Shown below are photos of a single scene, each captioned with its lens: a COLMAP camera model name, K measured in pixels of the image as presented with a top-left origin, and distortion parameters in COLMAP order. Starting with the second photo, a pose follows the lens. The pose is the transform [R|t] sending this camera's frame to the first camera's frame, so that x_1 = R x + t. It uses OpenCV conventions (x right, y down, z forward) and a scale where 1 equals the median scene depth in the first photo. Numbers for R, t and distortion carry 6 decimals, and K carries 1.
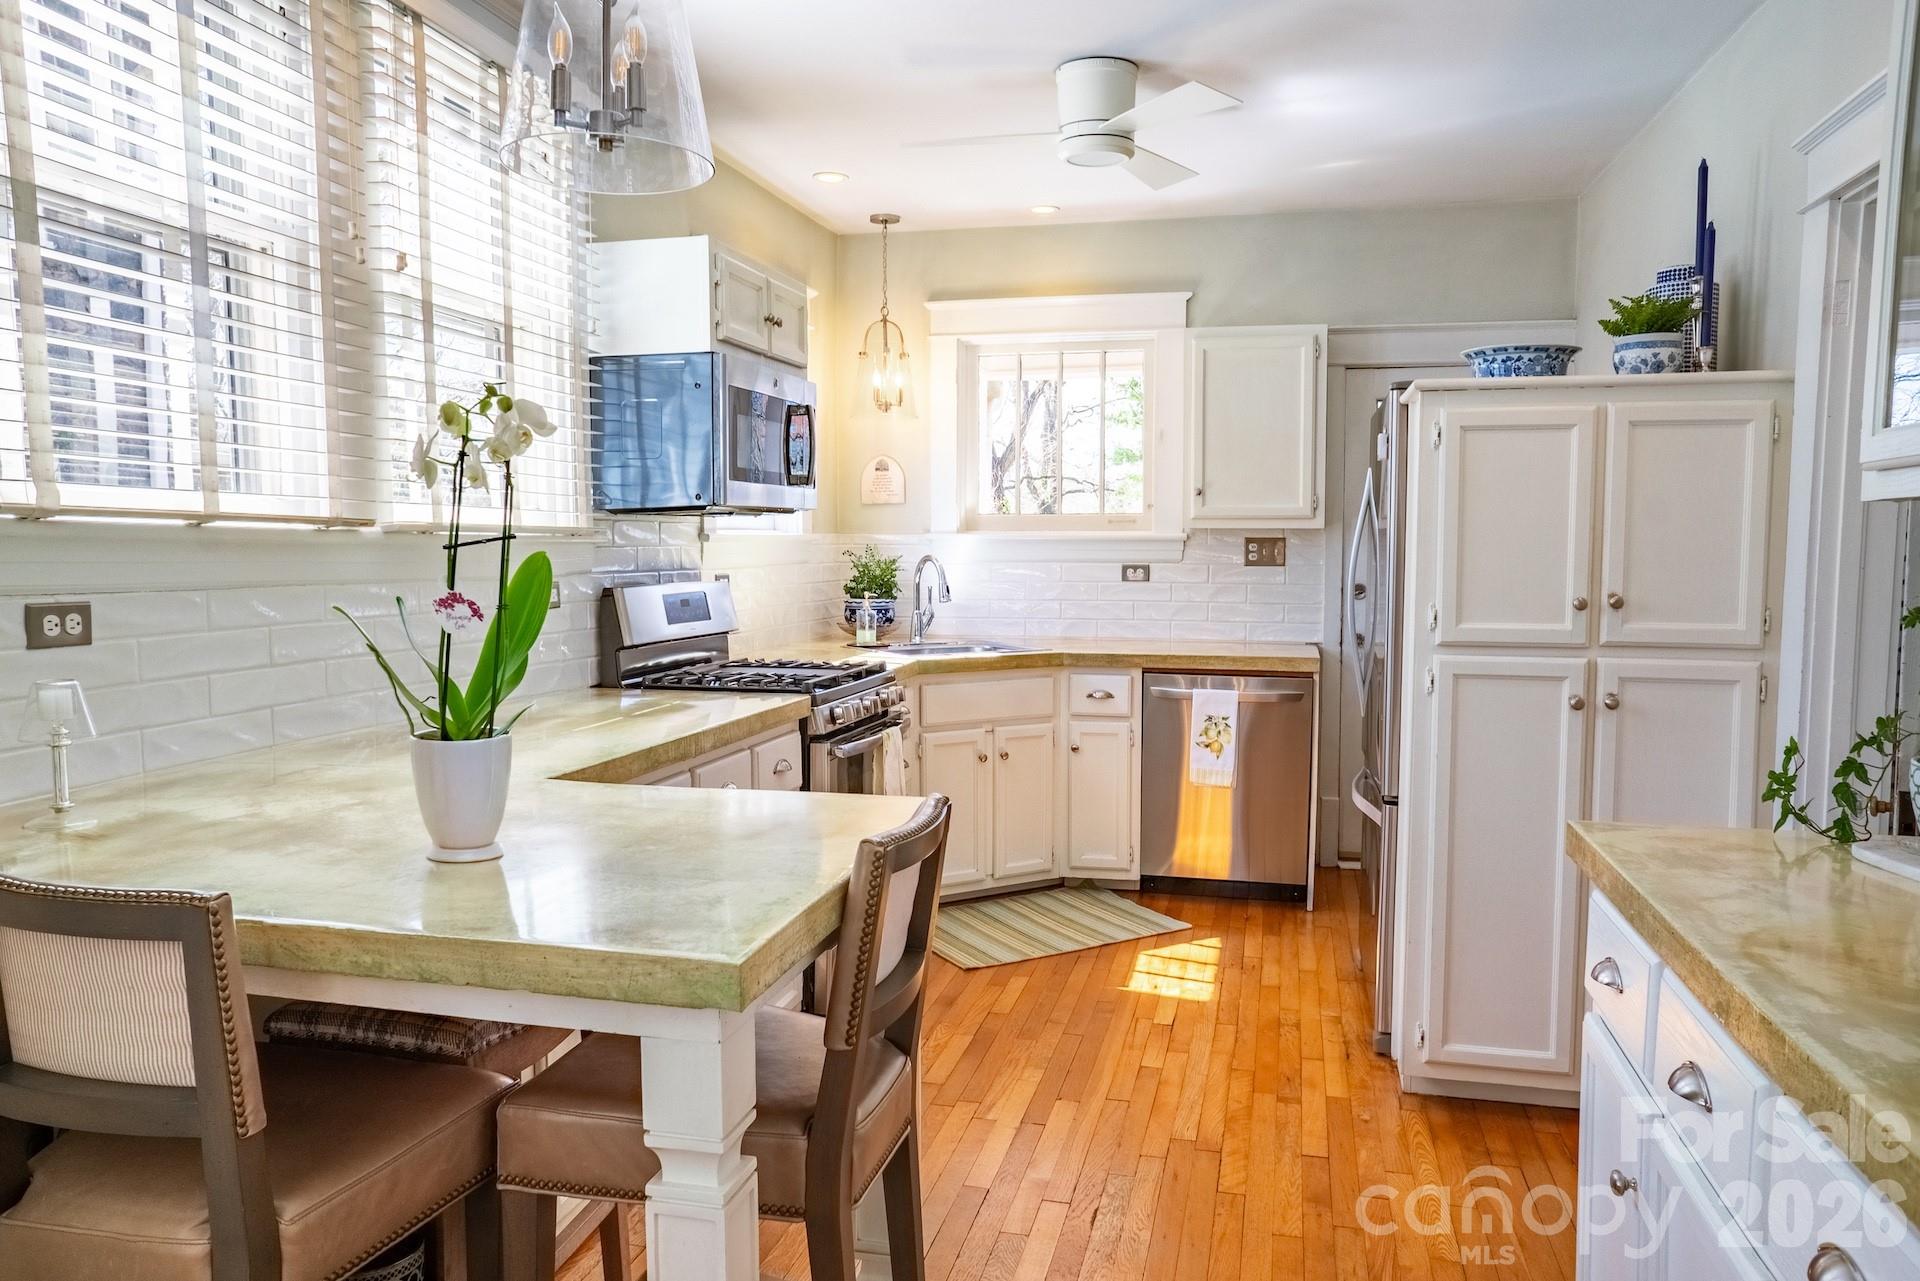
lens RADIAL K [[1333.1, 0, 960.0], [0, 1333.1, 640.5], [0, 0, 1]] dist [0.004970, 0.000784]
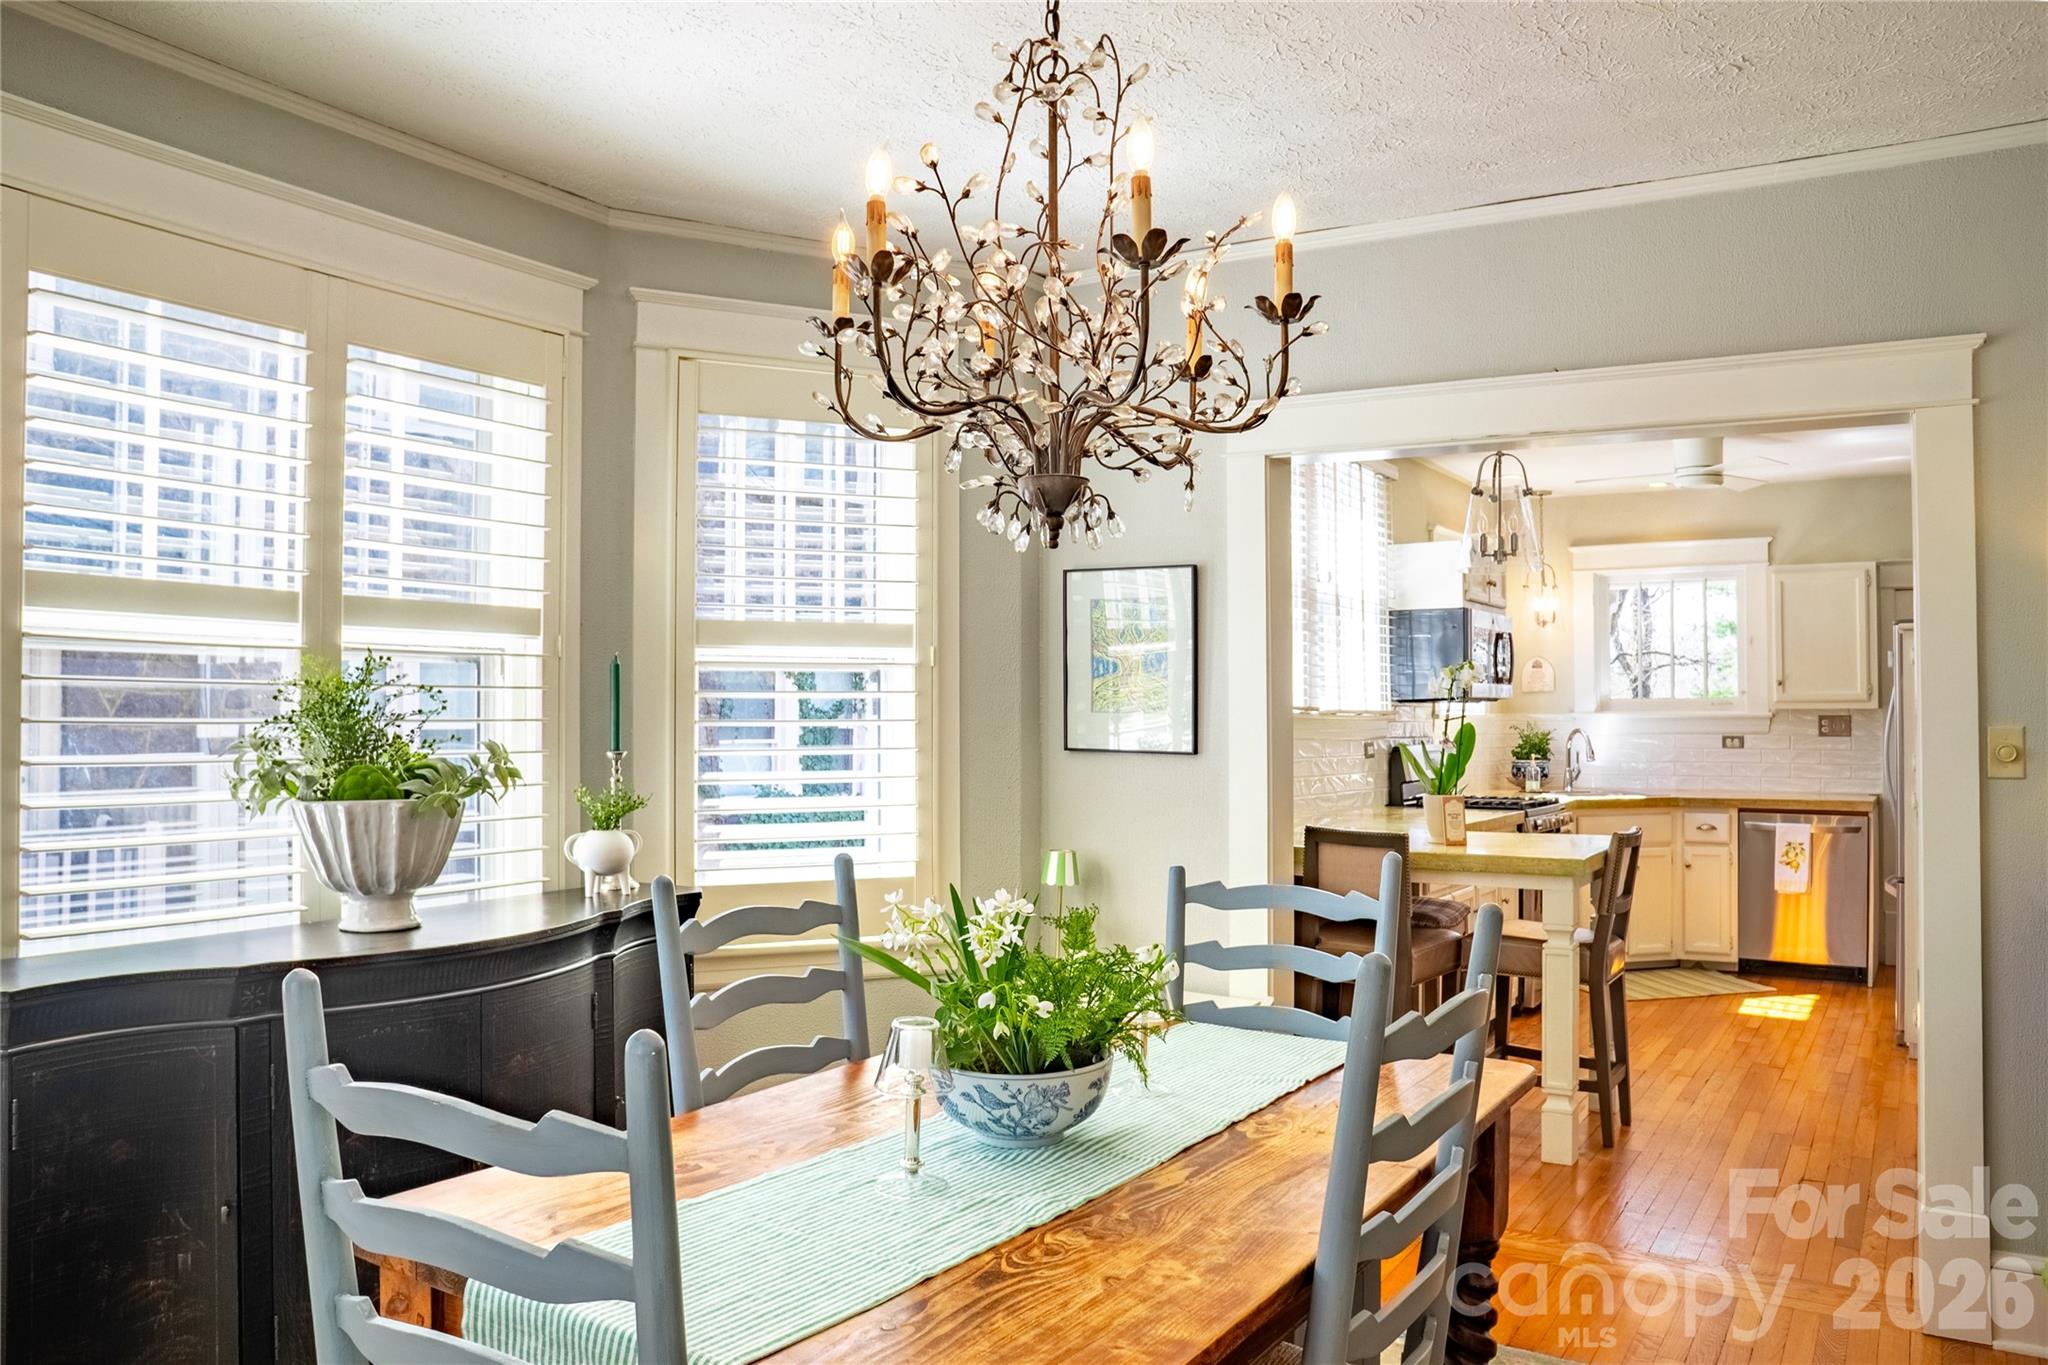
lens RADIAL K [[1611.5, 0, 1024.0], [0, 1611.5, 682.5], [0, 0, 1]] dist [-0.131944, 0.156707]
pose [[0.955270, -0.007466, -0.295642, -0.087461], [-0.021494, 0.995284, -0.094588, 0.060727], [0.294954, 0.096711, 0.950605, -0.796636]]
